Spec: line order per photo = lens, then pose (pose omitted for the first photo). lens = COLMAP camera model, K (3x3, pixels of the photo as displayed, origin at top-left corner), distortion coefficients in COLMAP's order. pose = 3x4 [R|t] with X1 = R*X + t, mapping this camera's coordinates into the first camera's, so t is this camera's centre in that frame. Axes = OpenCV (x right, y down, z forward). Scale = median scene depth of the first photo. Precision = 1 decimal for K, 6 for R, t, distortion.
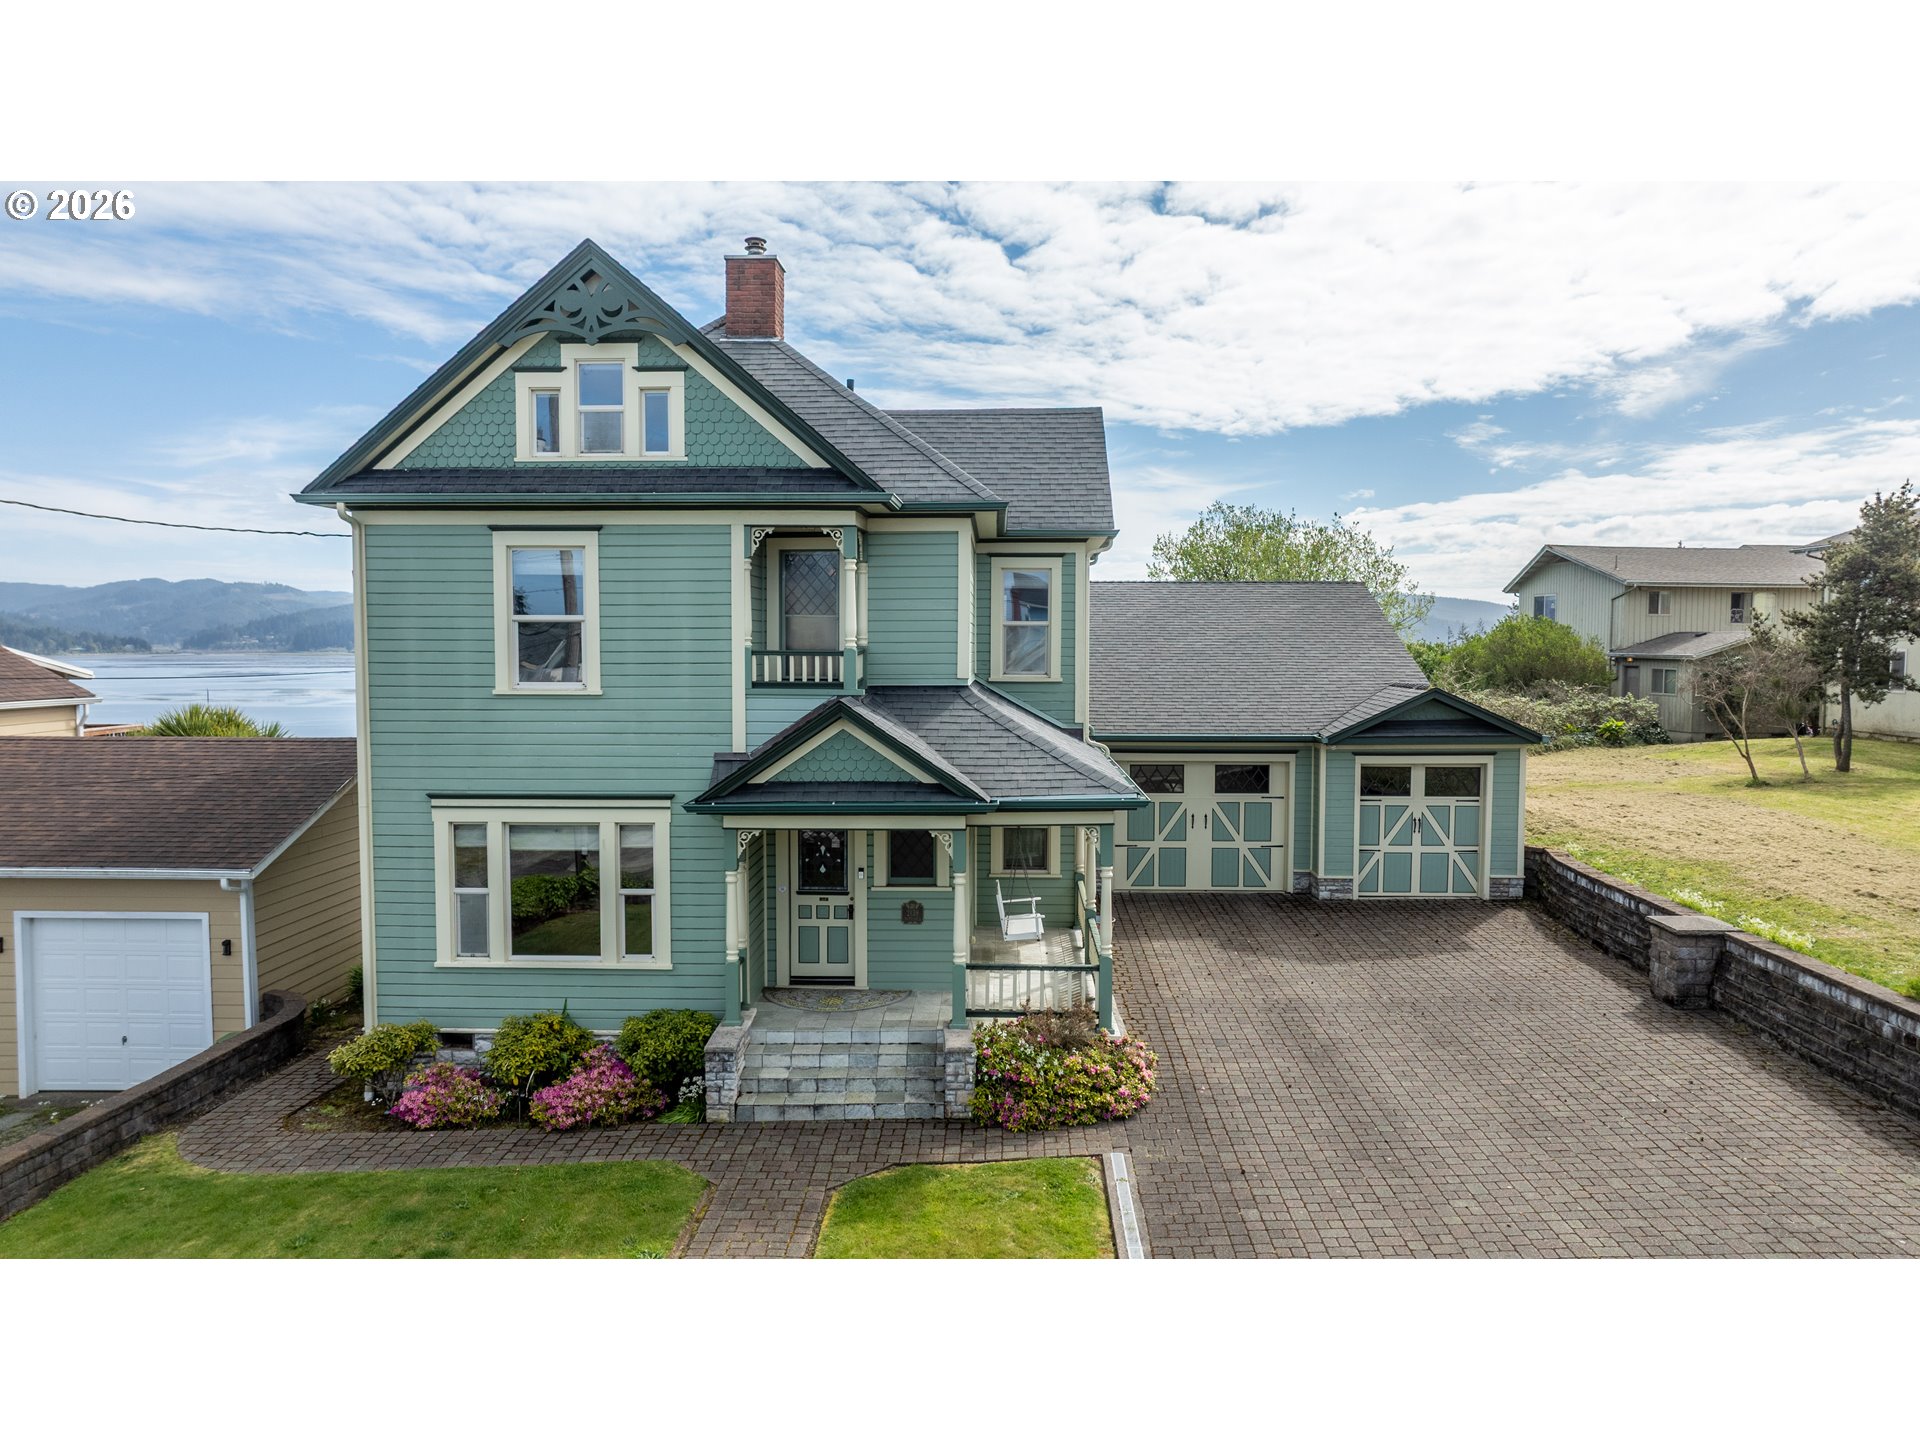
lens RADIAL K [[1379.9, 0, 956.7], [0, 1379.9, 718.5], [0, 0, 1]] dist [-0.048075, 0.059823]
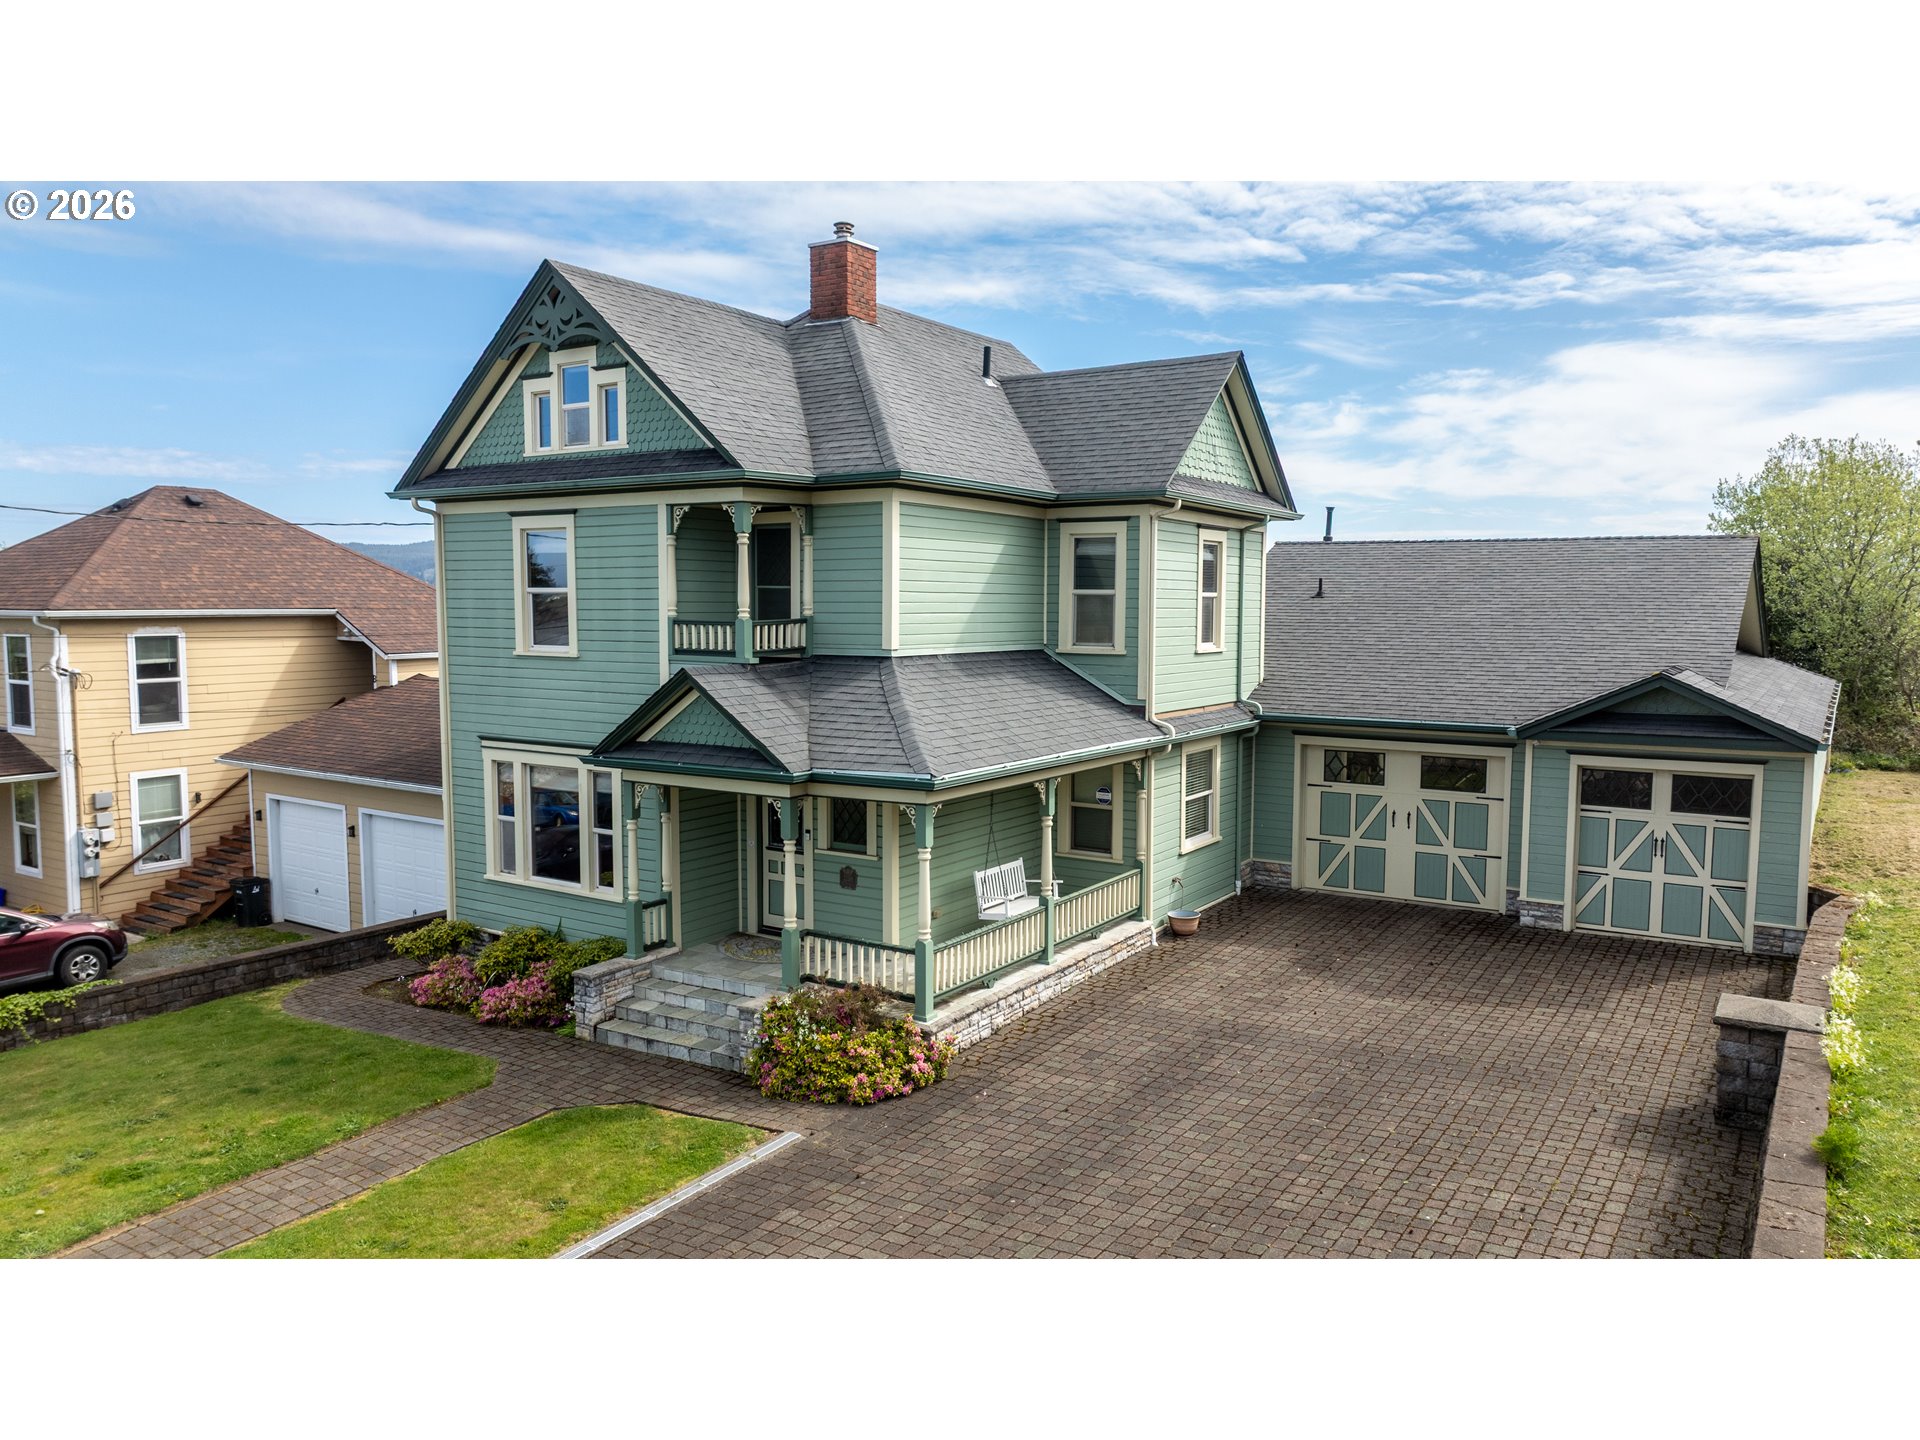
lens RADIAL K [[1379.9, 0, 950.7], [0, 1379.9, 720.7], [0, 0, 1]] dist [-0.048075, 0.059823]
pose [[0.850675, 0.048008, -0.523495, 0.592508], [-0.031677, 0.998693, 0.040113, -0.019838], [0.524737, -0.017540, 0.851084, 0.182297]]
